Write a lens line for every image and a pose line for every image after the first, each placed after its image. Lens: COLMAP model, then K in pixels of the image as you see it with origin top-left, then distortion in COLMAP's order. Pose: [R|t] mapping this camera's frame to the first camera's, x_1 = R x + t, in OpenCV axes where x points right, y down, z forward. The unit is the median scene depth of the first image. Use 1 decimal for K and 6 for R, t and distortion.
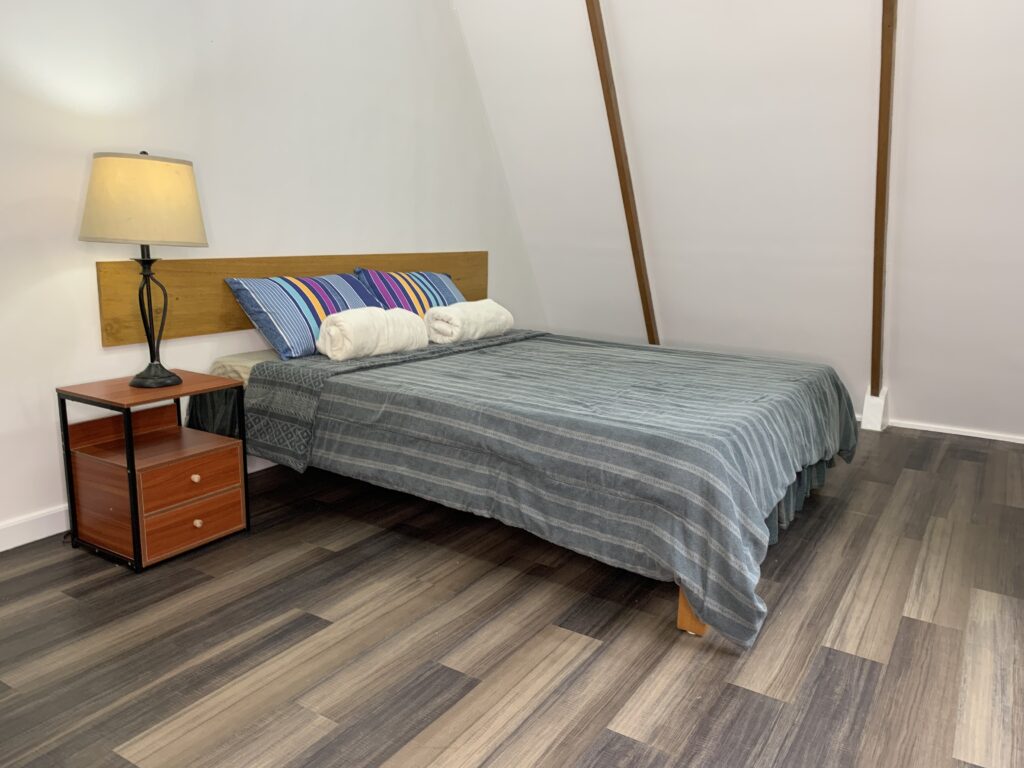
lens RADIAL K [[776.8, 0, 512.2], [0, 776.8, 387.3], [0, 0, 1]] dist [0.001396, -0.001027]
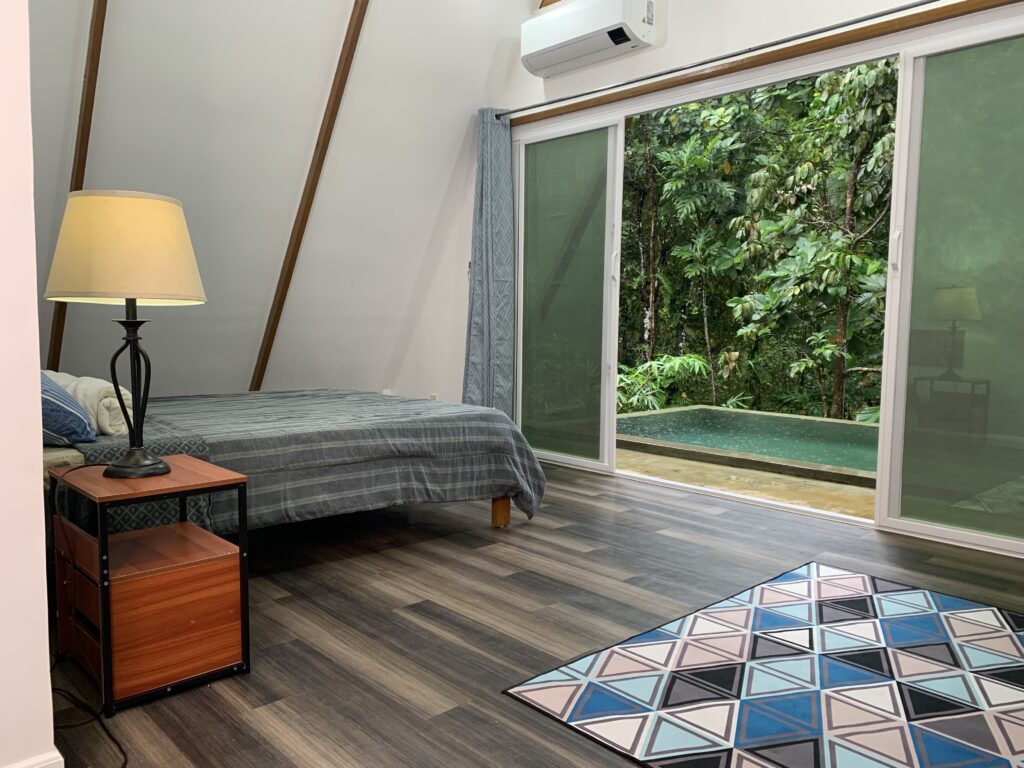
lens RADIAL K [[776.8, 0, 512.0], [0, 776.8, 383.1], [0, 0, 1]] dist [0.001396, -0.001027]
pose [[0.252842, -0.105621, 0.961725, -1.289832], [0.198848, 0.978475, 0.055182, -0.073393], [-0.946853, 0.177285, 0.268402, 0.455296]]
